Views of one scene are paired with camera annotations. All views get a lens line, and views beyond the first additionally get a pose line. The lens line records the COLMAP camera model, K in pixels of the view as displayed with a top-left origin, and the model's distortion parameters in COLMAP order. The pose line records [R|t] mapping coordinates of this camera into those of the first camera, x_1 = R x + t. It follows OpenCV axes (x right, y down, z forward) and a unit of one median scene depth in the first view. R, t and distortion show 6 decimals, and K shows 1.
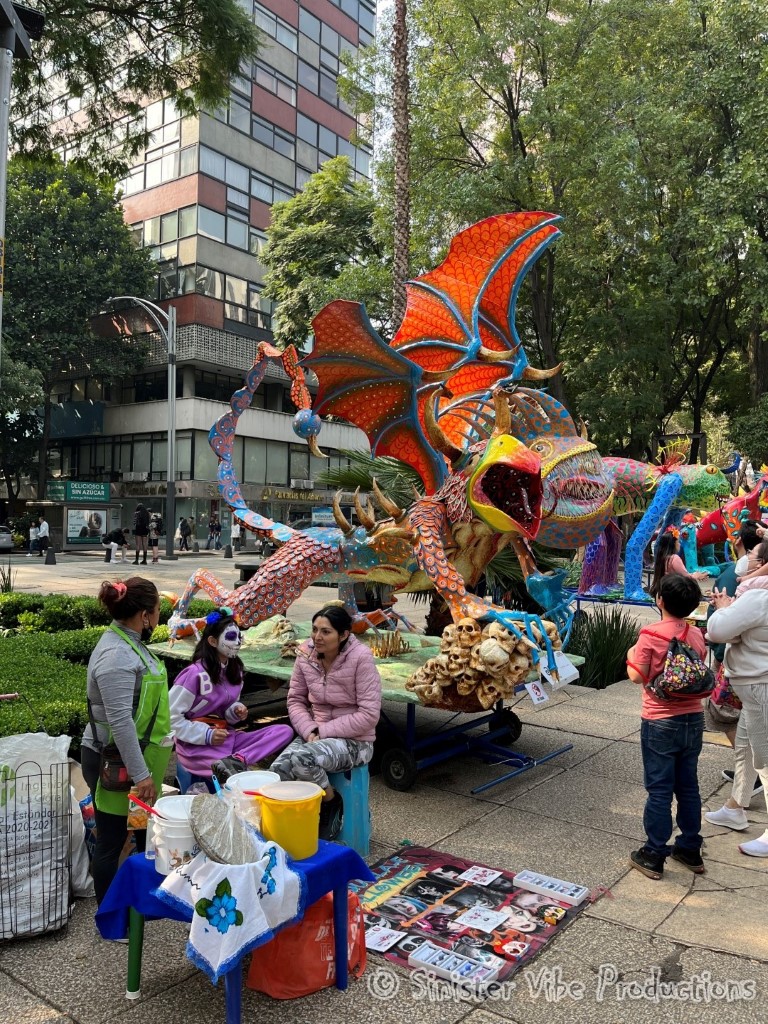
lens RADIAL K [[824.9, 0, 384.0], [0, 824.9, 512.0], [0, 0, 1]] dist [0.064604, -0.072962]
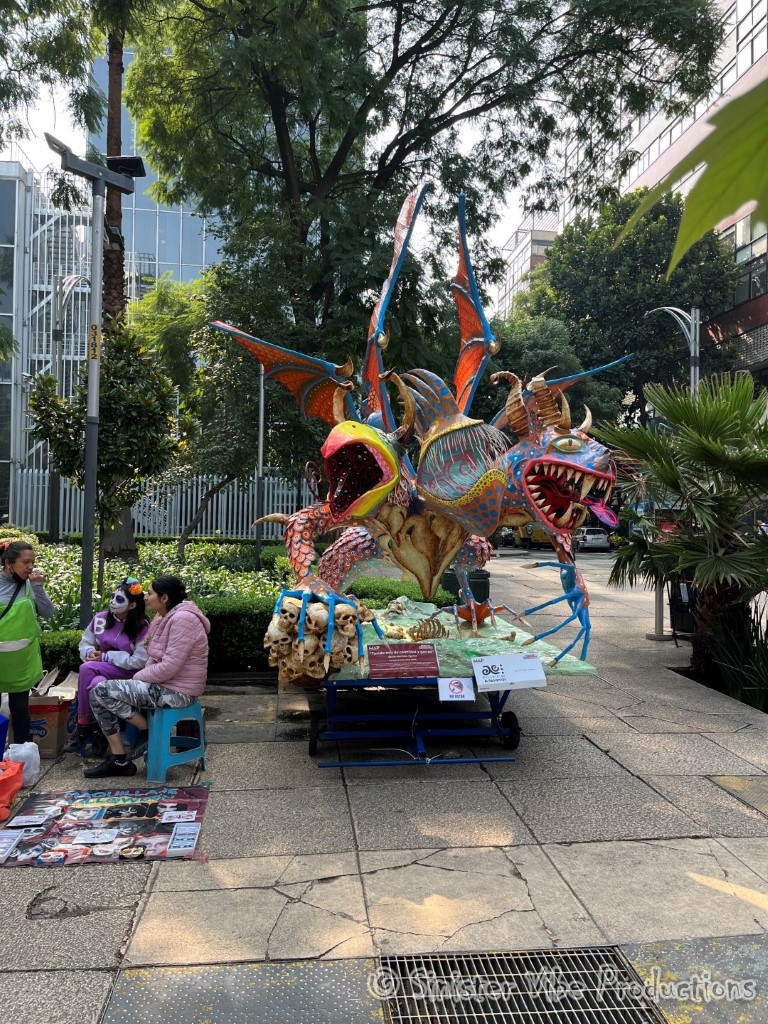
lens RADIAL K [[780.7, 0, 384.0], [0, 780.7, 512.0], [0, 0, 1]] dist [0.030514, -0.001360]
pose [[0.697391, -0.011841, -0.716593, 1.062700], [0.006909, 0.999928, -0.009799, 0.034611], [0.716657, 0.001883, 0.697423, 0.448296]]
